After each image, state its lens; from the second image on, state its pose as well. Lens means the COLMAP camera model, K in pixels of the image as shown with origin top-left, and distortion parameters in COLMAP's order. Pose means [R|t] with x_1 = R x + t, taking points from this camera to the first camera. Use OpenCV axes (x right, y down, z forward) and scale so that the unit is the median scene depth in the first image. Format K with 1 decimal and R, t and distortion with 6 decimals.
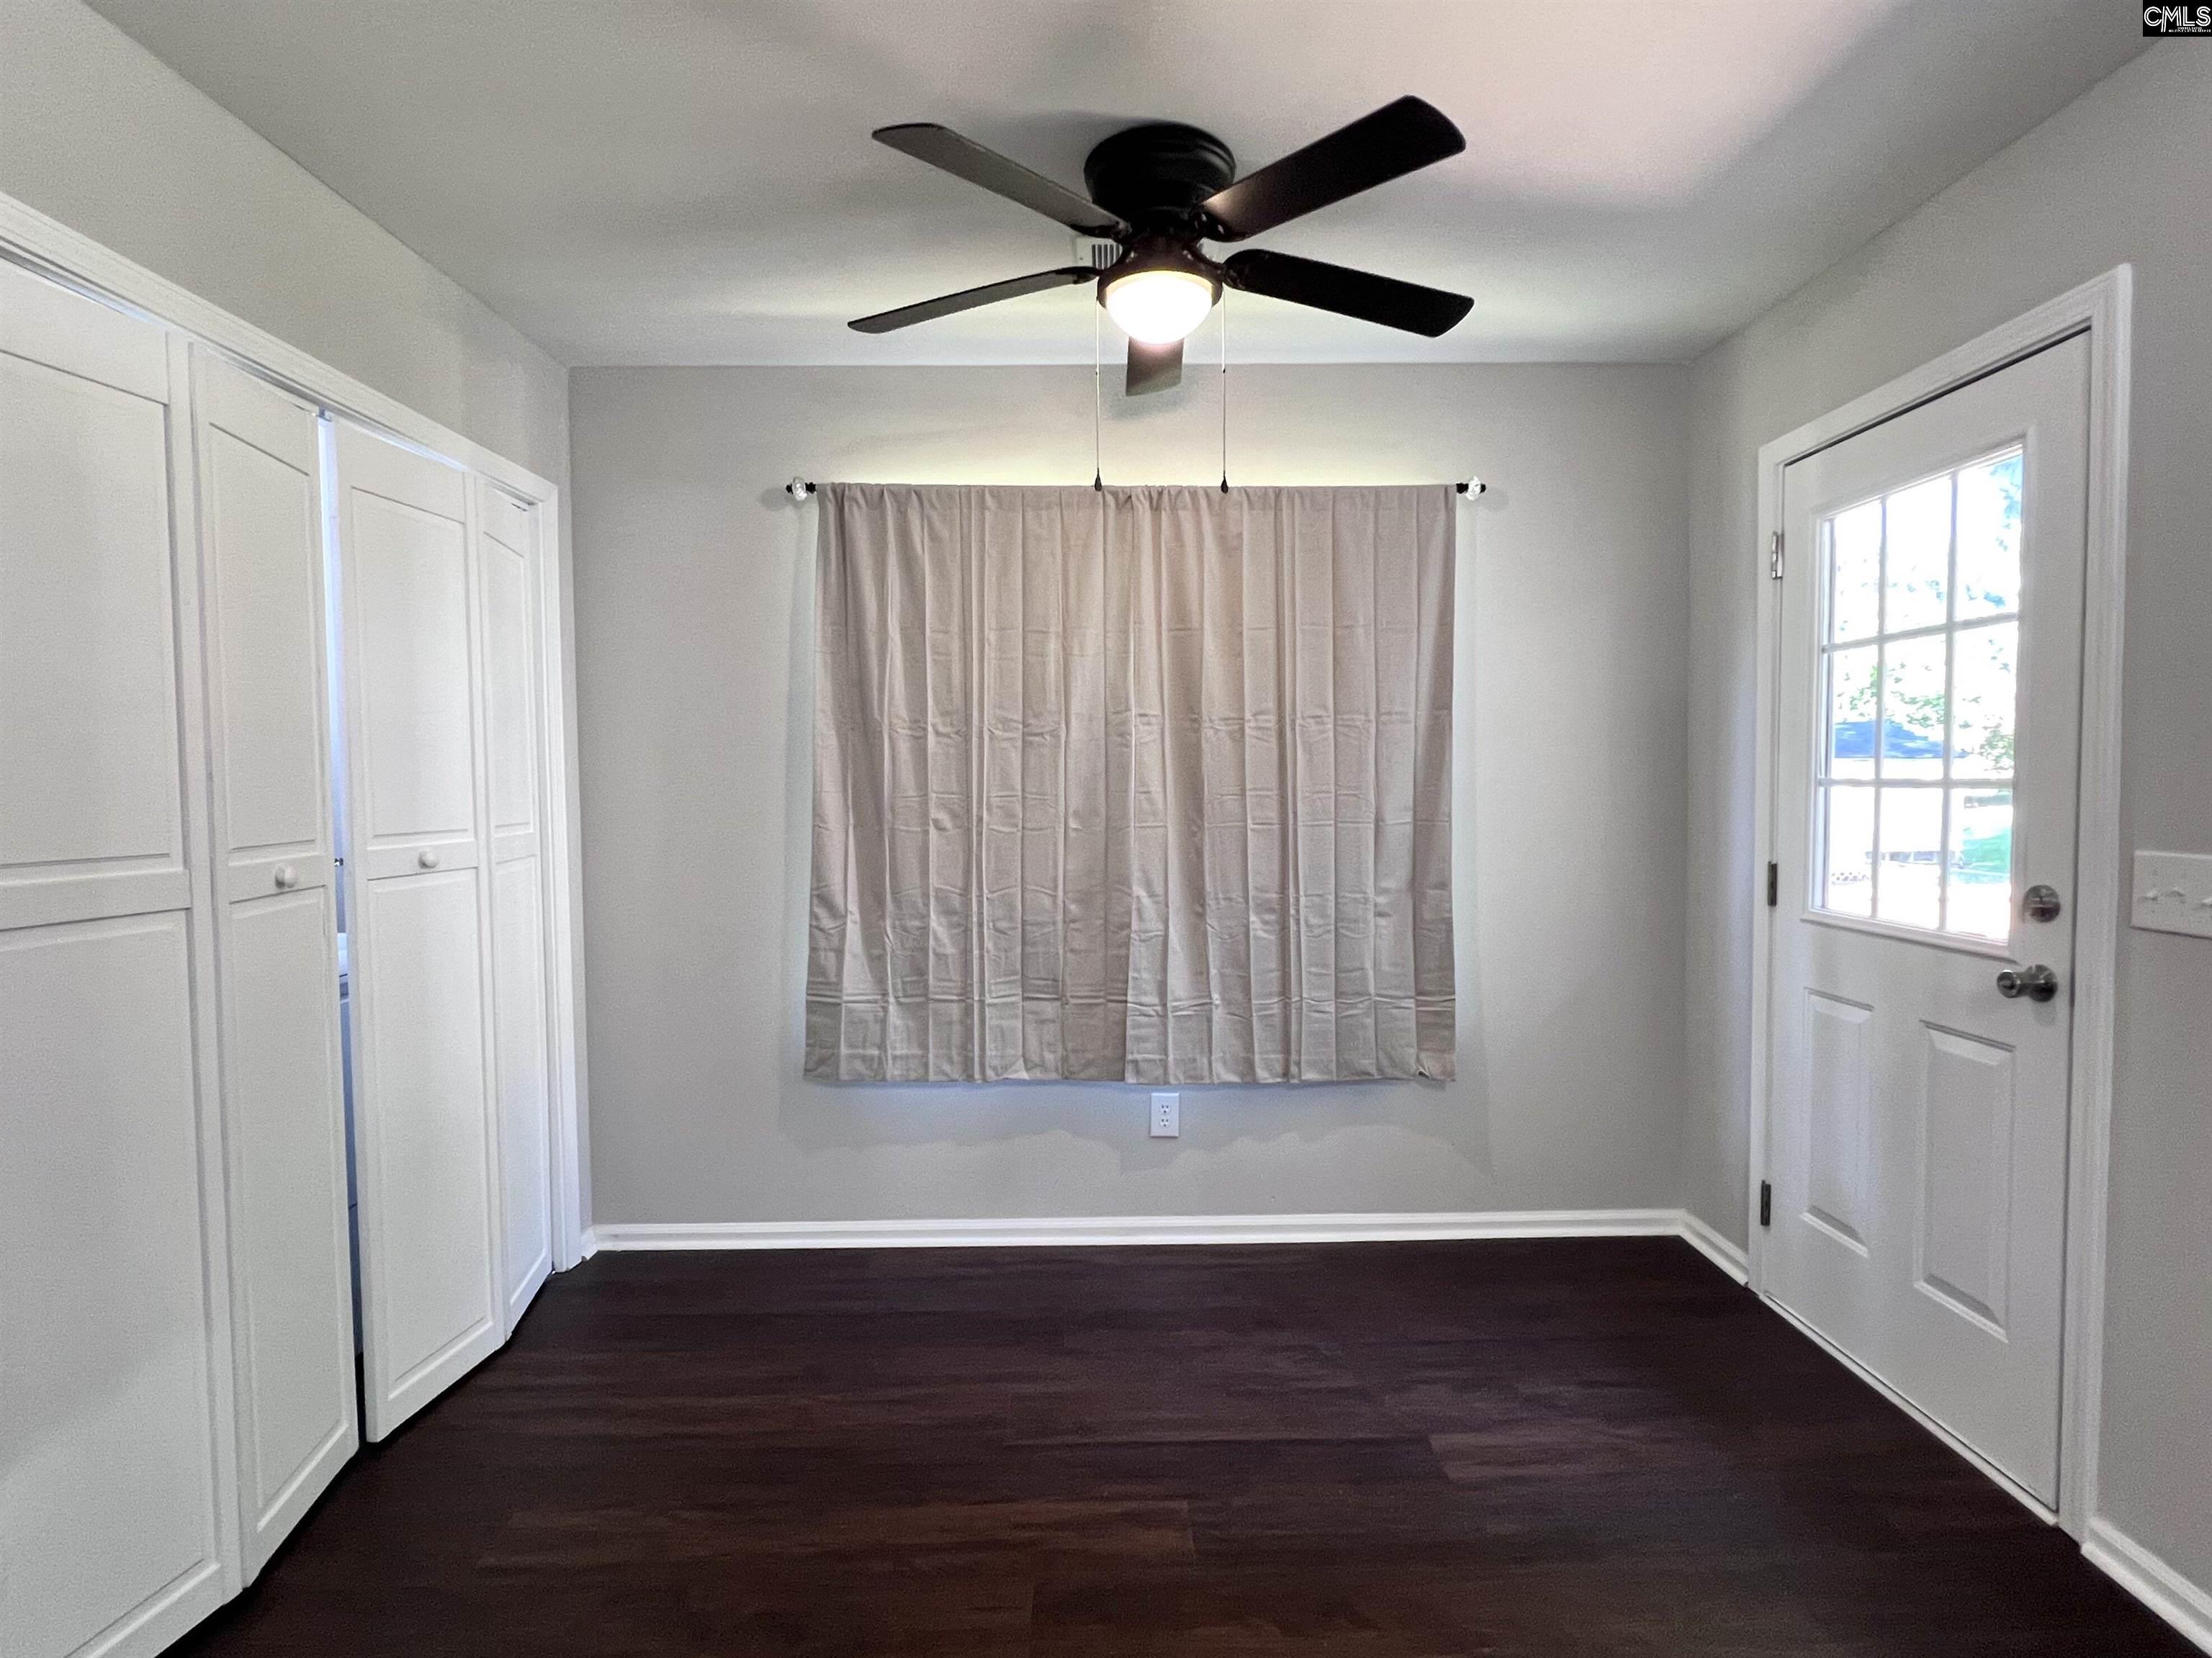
lens RADIAL K [[1070.0, 0, 1139.8], [0, 1070.0, 828.1], [0, 0, 1]] dist [-0.001861, 0.000722]
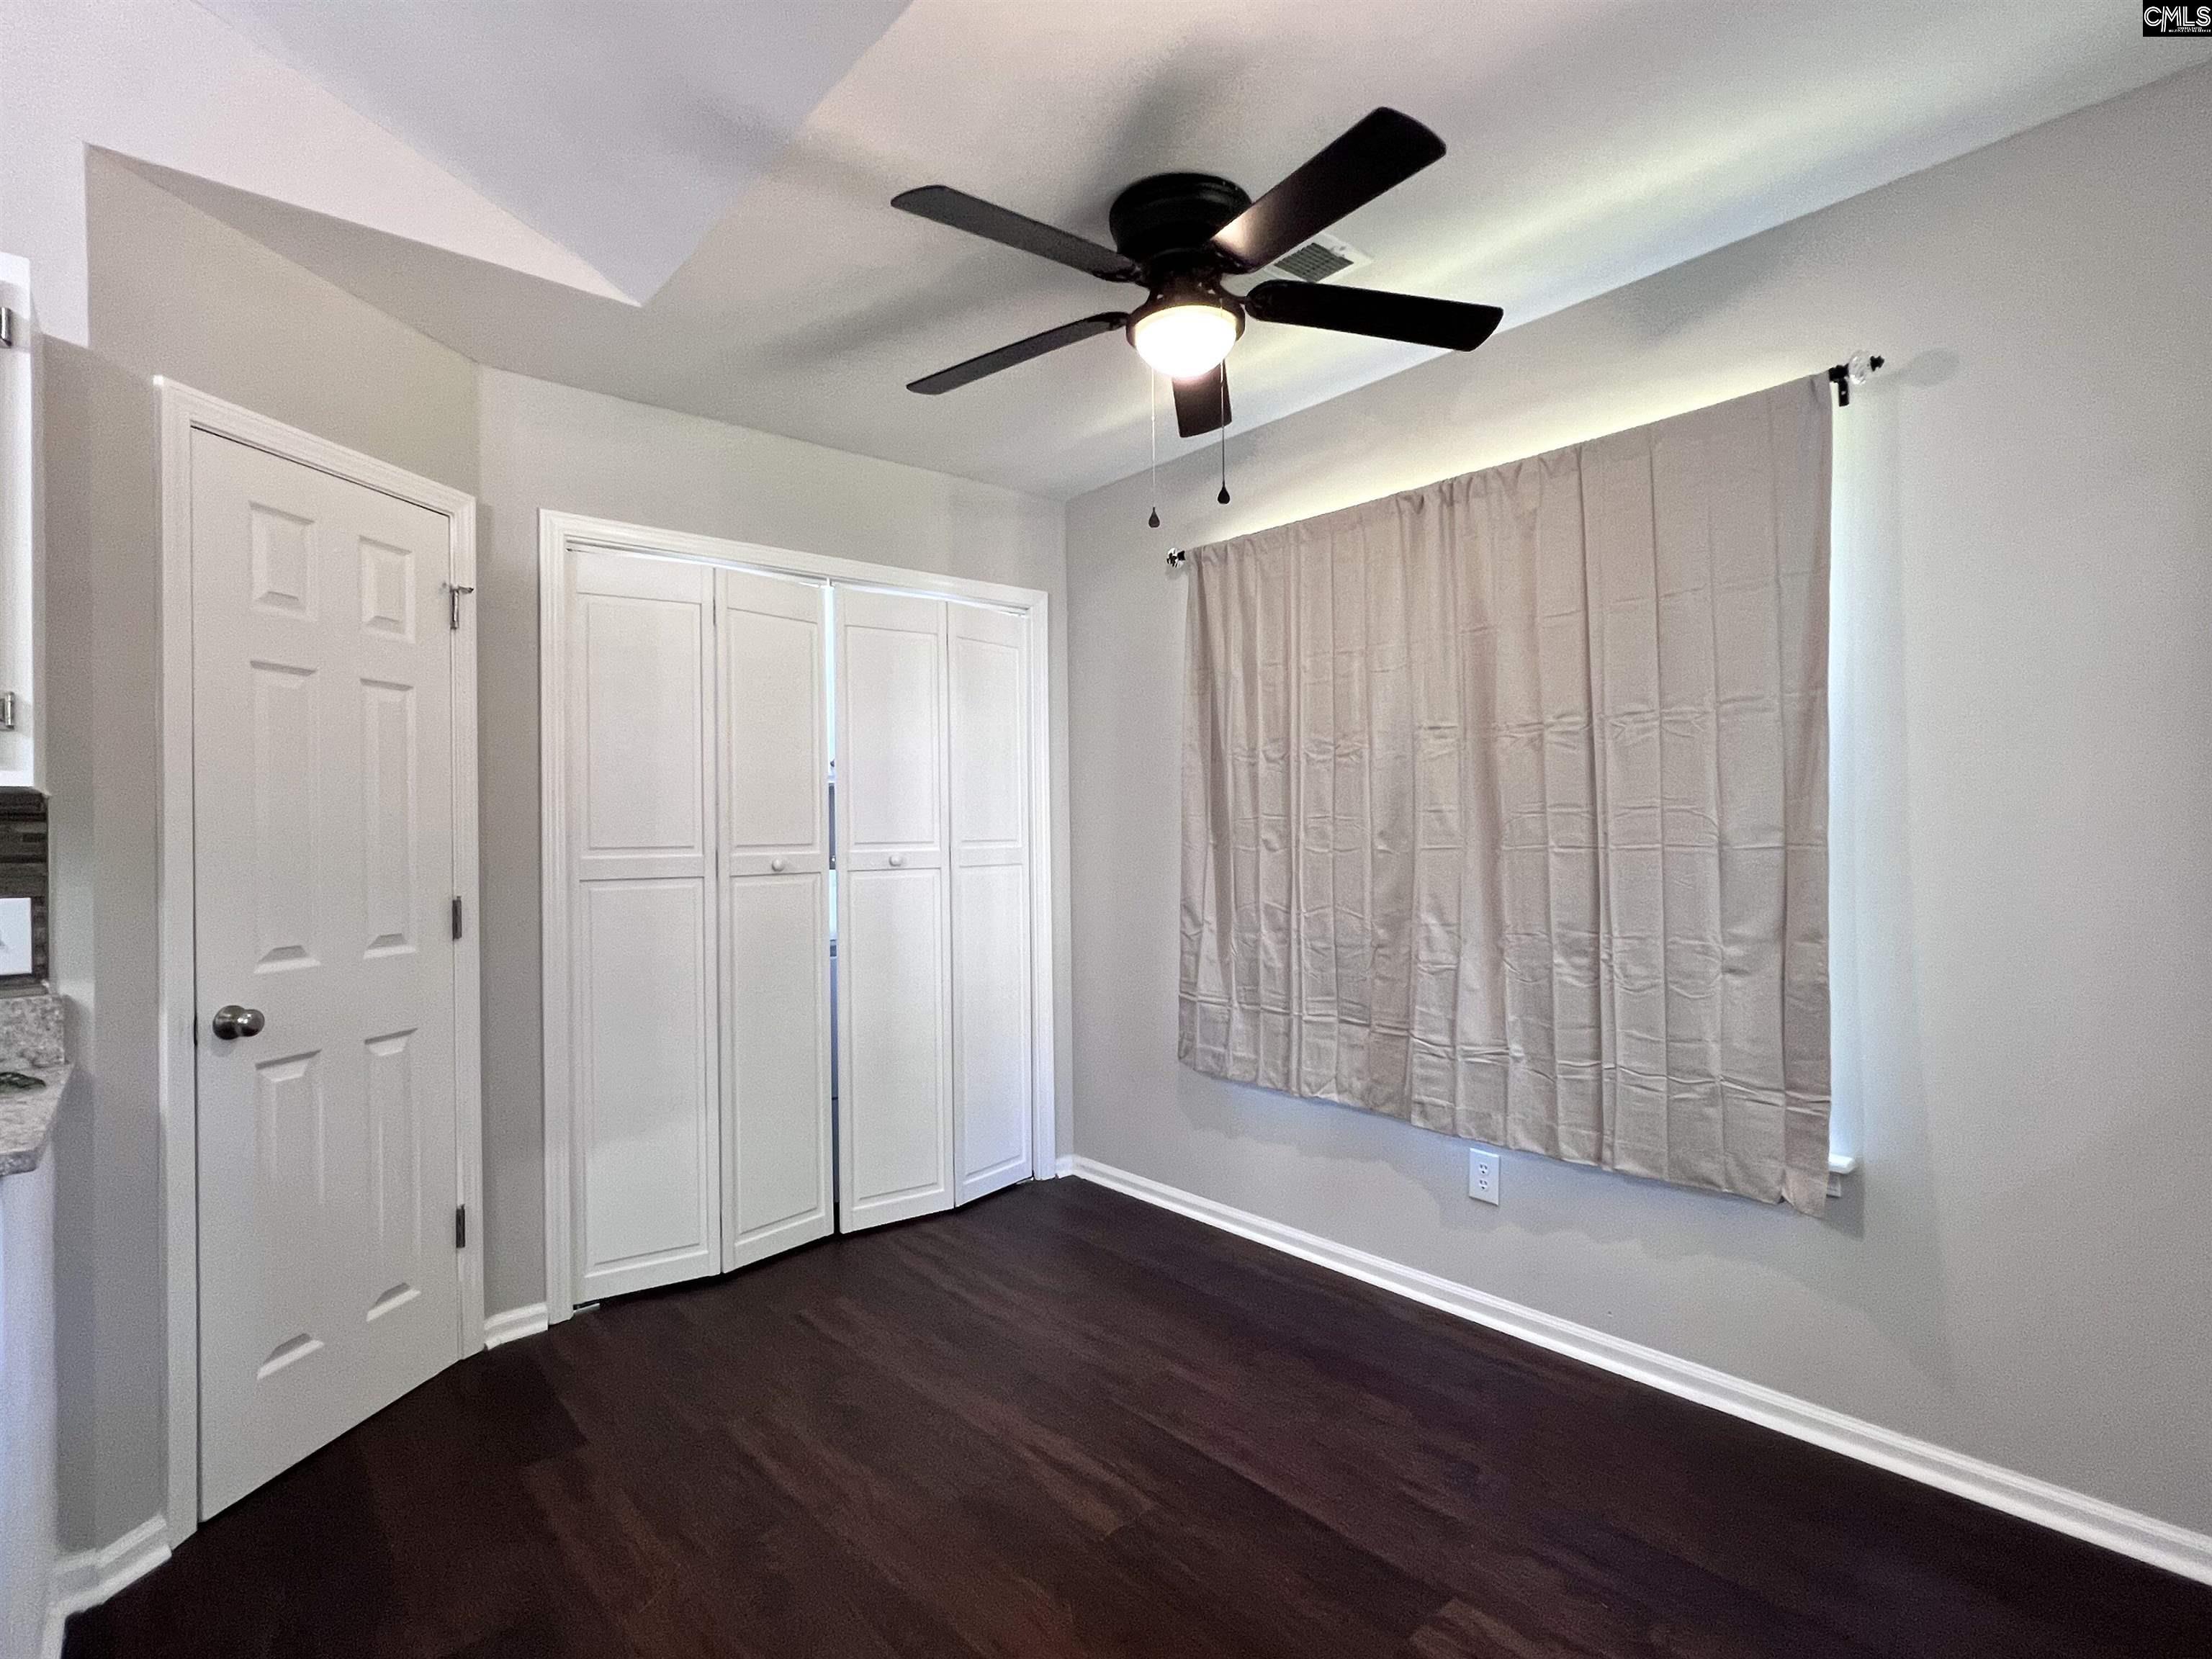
lens RADIAL K [[1070.0, 0, 1106.0], [0, 1070.0, 821.5], [0, 0, 1]] dist [-0.001861, 0.000722]
pose [[0.649858, -0.008370, -0.760009, 0.516189], [-0.024769, 0.999175, -0.032183, 0.012043], [0.759652, 0.039739, 0.649115, 0.185029]]
